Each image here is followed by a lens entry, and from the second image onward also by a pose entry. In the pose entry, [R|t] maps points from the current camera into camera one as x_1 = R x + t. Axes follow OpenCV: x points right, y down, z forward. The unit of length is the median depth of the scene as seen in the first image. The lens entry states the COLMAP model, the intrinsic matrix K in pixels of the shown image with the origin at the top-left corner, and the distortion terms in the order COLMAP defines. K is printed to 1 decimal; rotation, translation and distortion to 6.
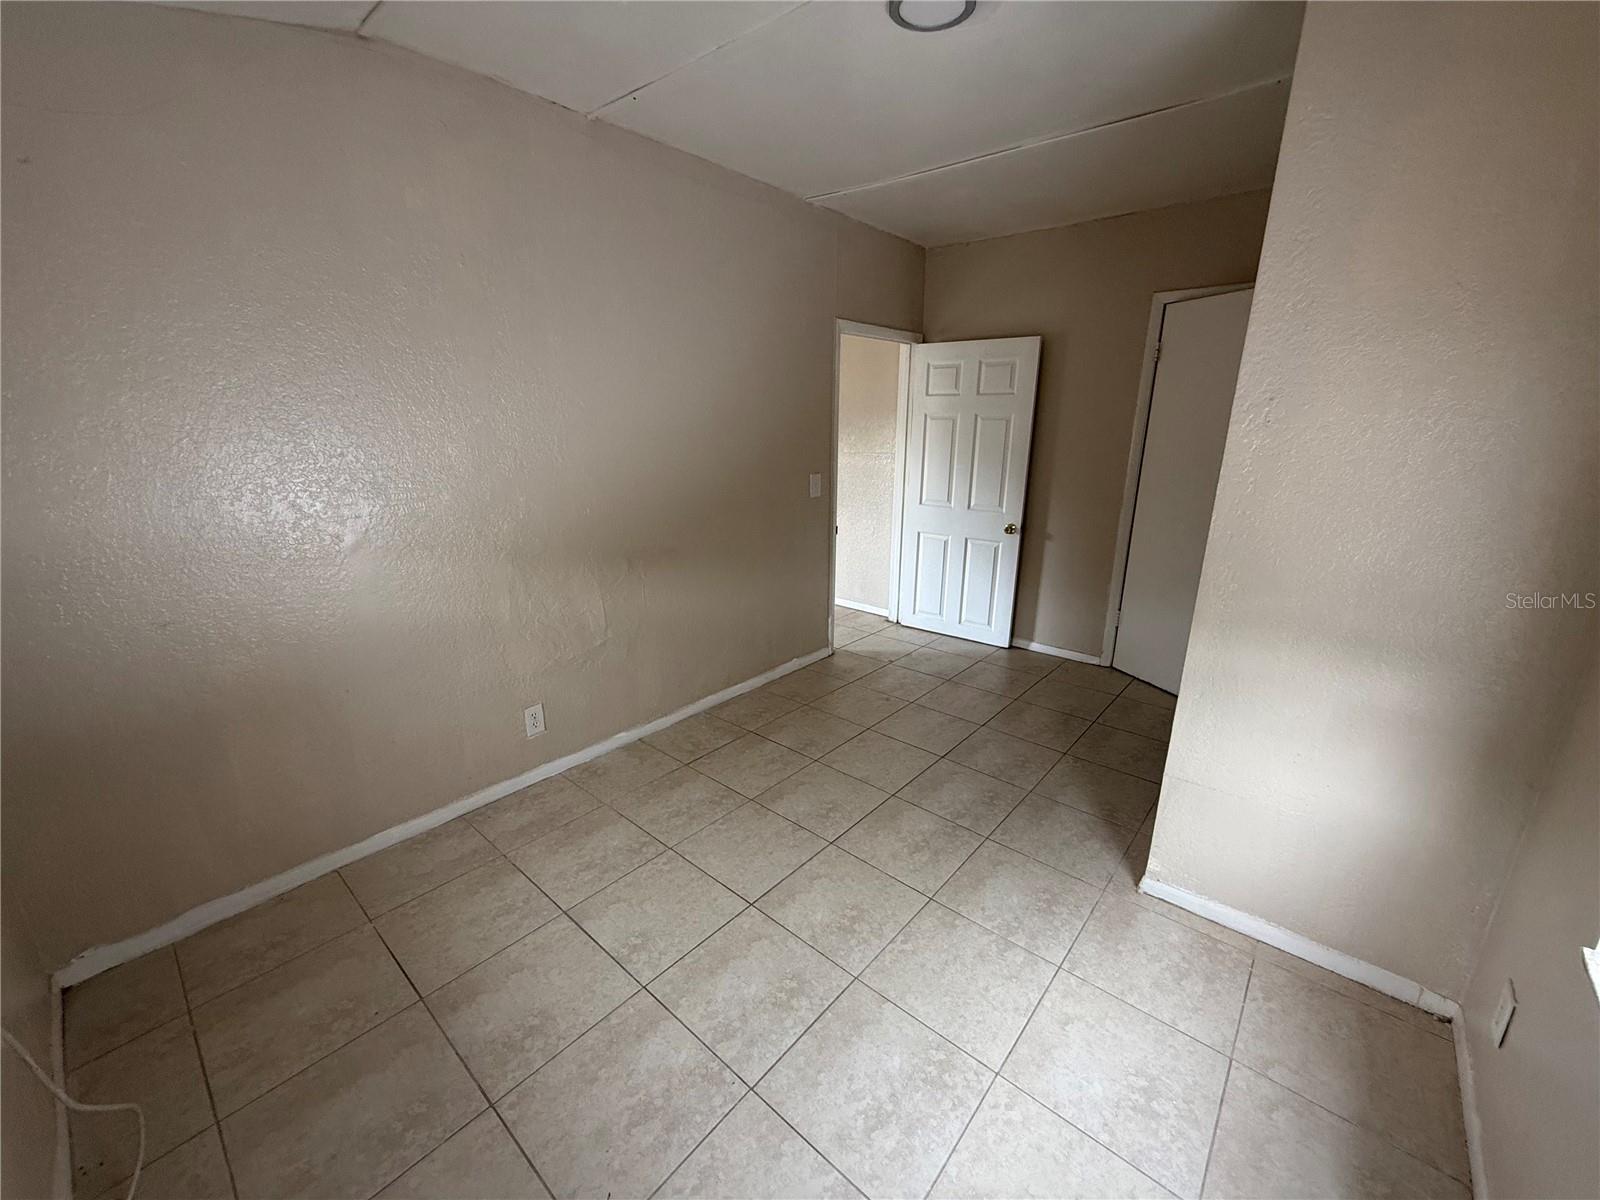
lens RADIAL K [[638.6, 0, 796.4], [0, 638.6, 599.5], [0, 0, 1]] dist [0.002682, 0.000373]
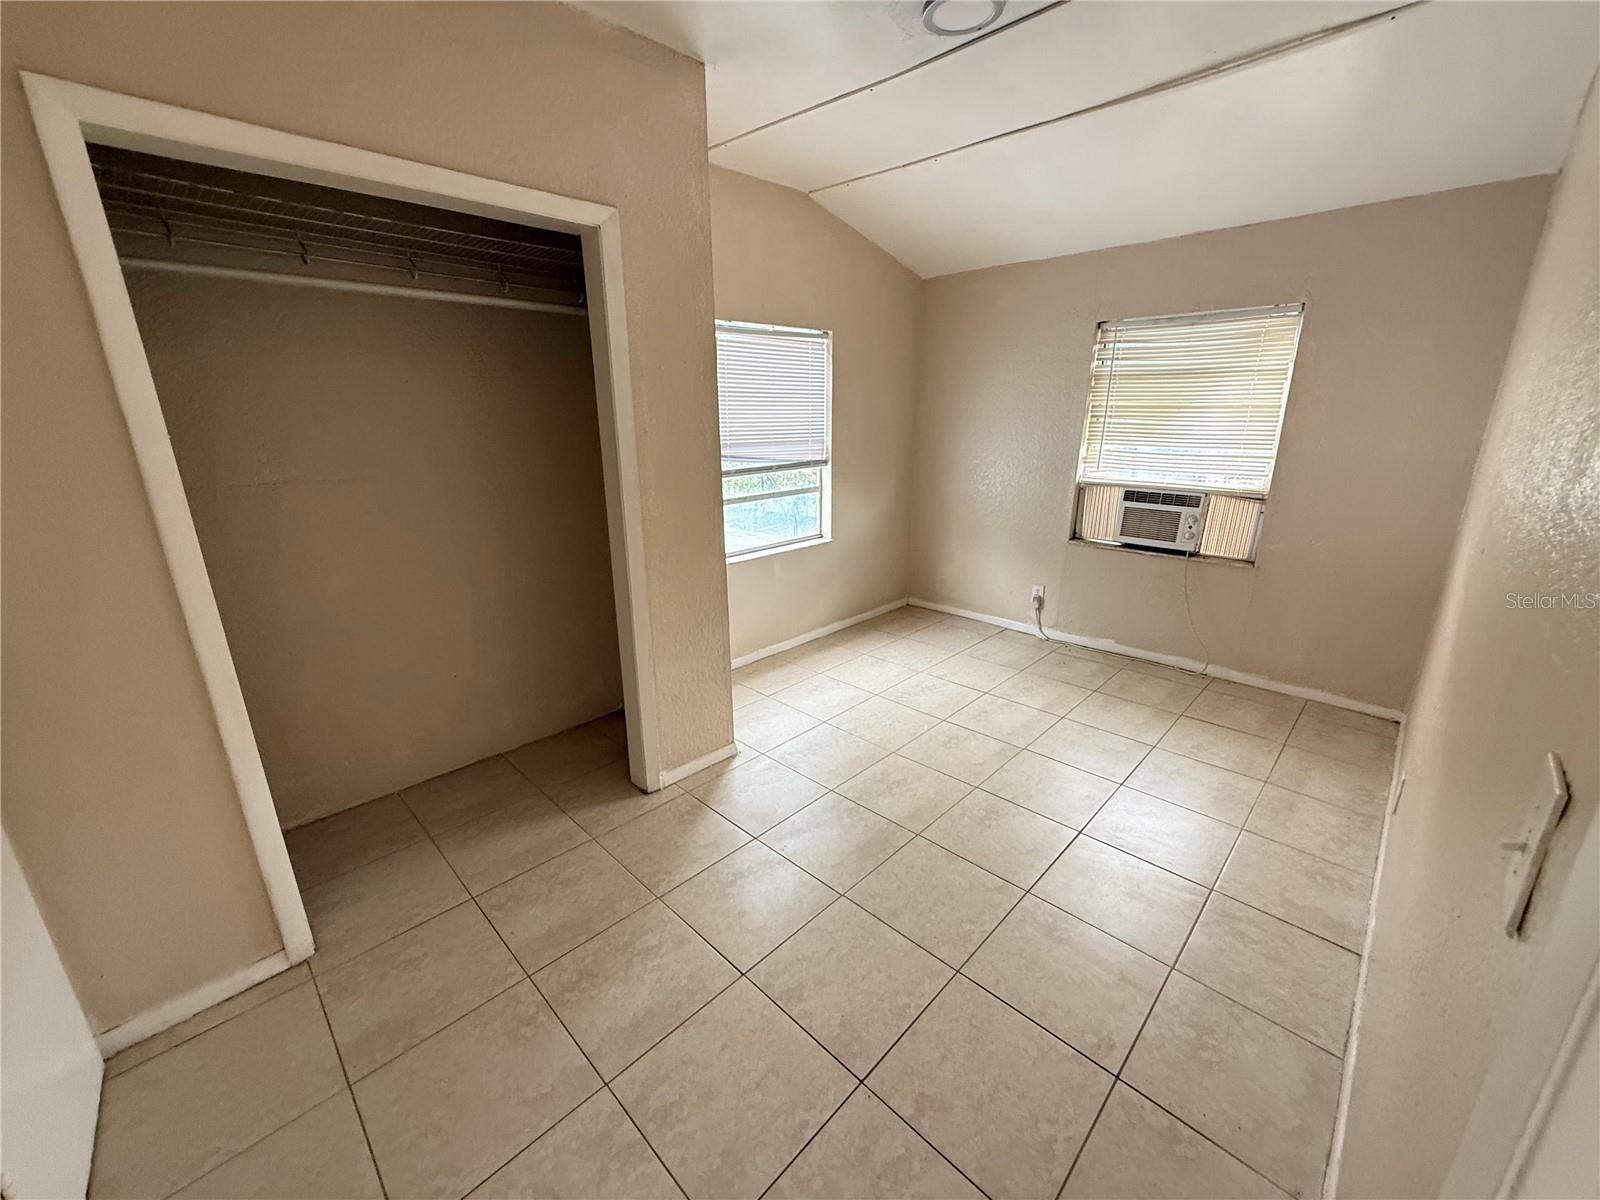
lens RADIAL K [[638.6, 0, 793.9], [0, 638.6, 598.2], [0, 0, 1]] dist [0.002682, 0.000373]
pose [[-0.998023, -0.017231, 0.060437, 0.355018], [0.018713, 0.836572, 0.547538, -0.574061], [-0.059995, 0.547586, -0.834596, 2.025357]]
